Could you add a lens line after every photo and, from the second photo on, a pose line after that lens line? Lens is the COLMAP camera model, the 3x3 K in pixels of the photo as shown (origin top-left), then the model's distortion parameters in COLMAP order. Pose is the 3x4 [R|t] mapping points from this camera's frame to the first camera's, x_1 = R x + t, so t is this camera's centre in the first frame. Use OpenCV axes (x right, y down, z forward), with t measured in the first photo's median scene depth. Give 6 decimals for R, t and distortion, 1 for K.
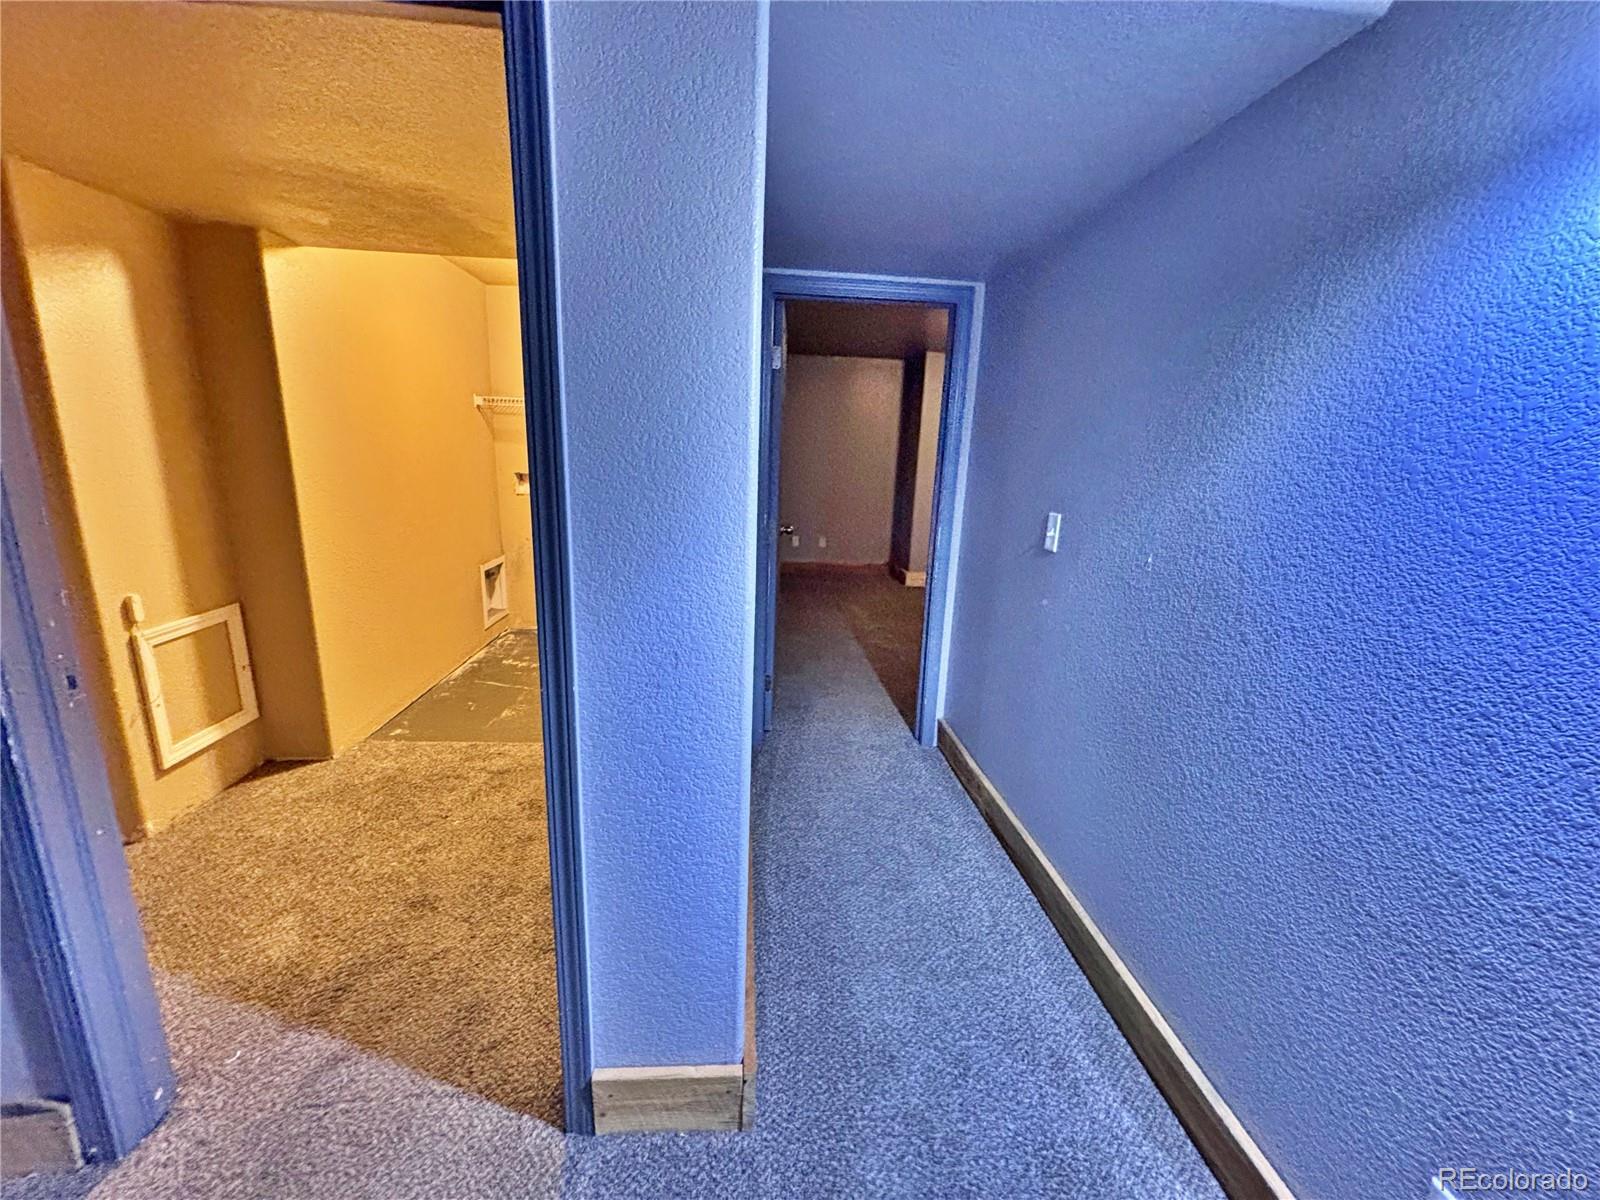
lens RADIAL K [[649.0, 0, 798.7], [0, 649.0, 599.0], [0, 0, 1]] dist [-0.000241, 0.000463]
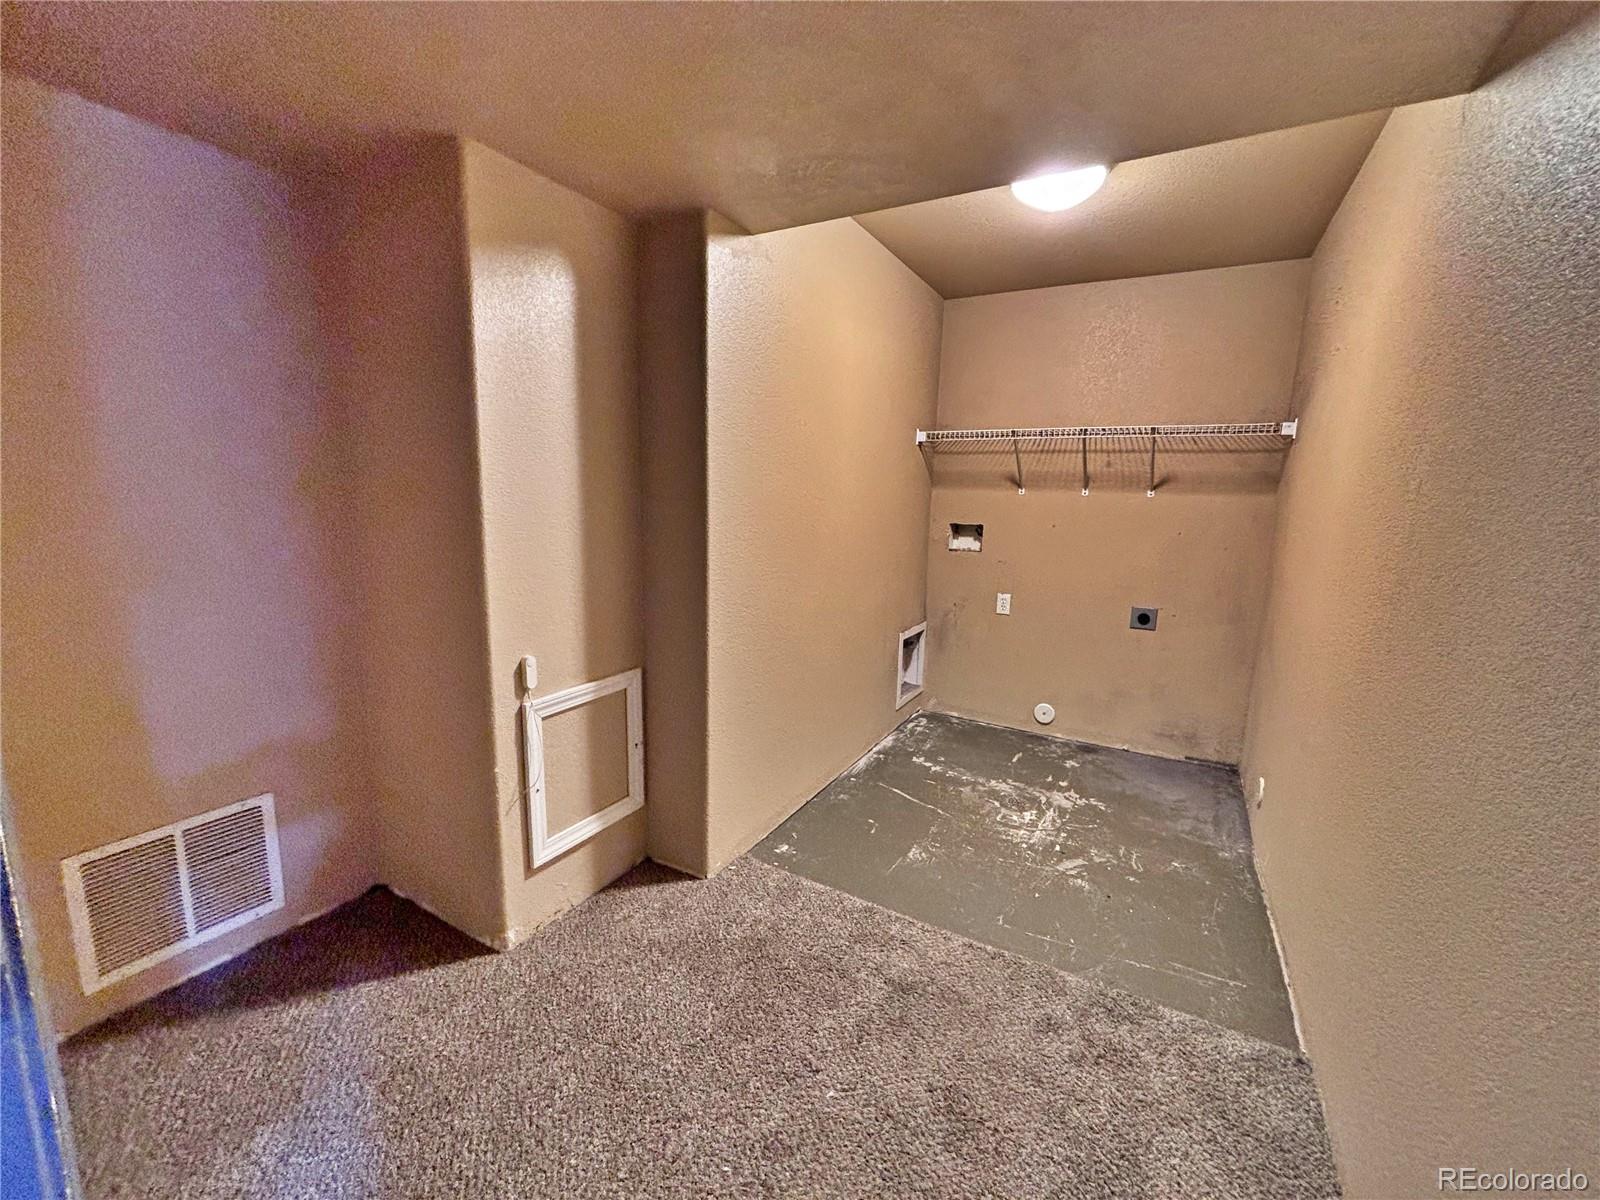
lens RADIAL K [[649.0, 0, 798.7], [0, 649.0, 599.0], [0, 0, 1]] dist [-0.000241, 0.000463]
pose [[0.824371, 0.074180, -0.561169, -0.233499], [-0.121920, 0.991376, -0.048055, -0.067125], [0.552765, 0.108033, 0.826305, 0.412890]]
